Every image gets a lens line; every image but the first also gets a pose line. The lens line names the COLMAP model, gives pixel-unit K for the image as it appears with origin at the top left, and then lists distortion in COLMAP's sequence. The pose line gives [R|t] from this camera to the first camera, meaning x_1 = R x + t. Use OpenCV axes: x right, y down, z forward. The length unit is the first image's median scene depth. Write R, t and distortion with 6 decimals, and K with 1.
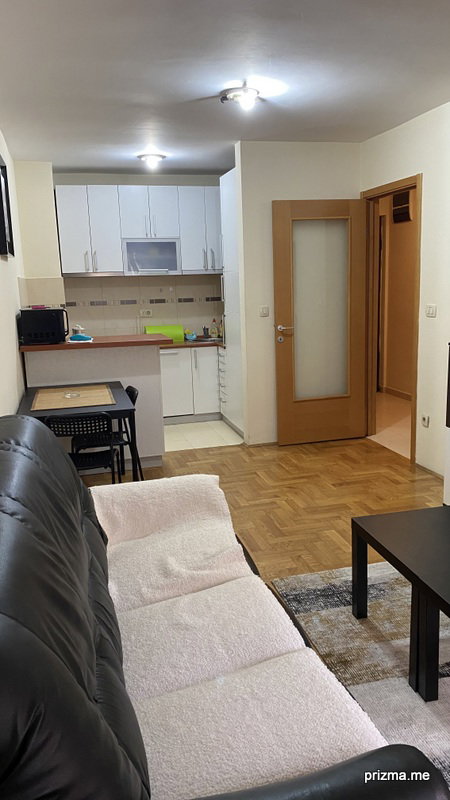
lens RADIAL K [[625.9, 0, 240.9], [0, 625.9, 401.4], [0, 0, 1]] dist [0.104177, -0.000178]
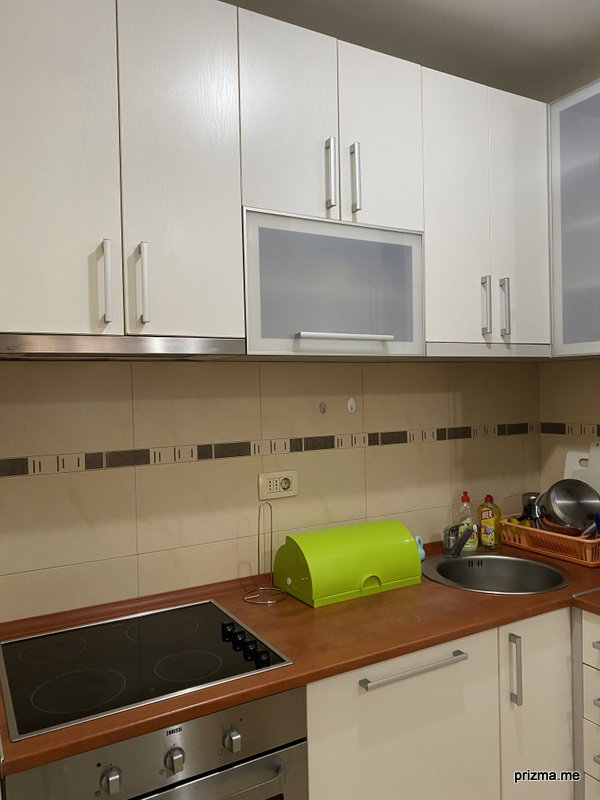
lens RADIAL K [[608.8, 0, 312.7], [0, 608.8, 398.8], [0, 0, 1]] dist [0.089590, -0.002736]
pose [[0.965549, 0.006543, 0.260138, -0.222876], [0.041718, 0.982861, -0.179566, -0.136355], [-0.256855, 0.184232, 0.948728, 0.764863]]
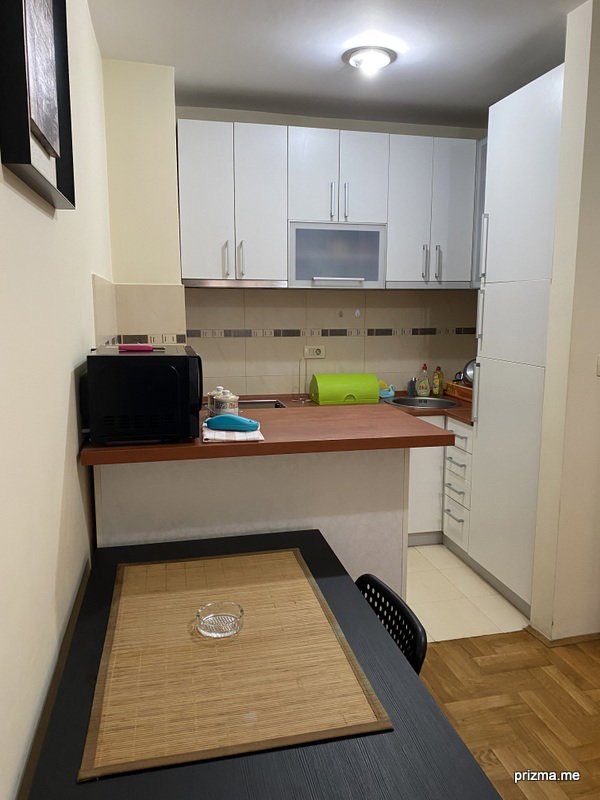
lens RADIAL K [[608.8, 0, 312.7], [0, 608.8, 398.8], [0, 0, 1]] dist [0.089590, -0.002736]
pose [[0.998983, 0.038949, -0.022705, -0.146461], [-0.039809, 0.998455, -0.038757, -0.078719], [0.021161, 0.039622, 0.998991, 0.455549]]
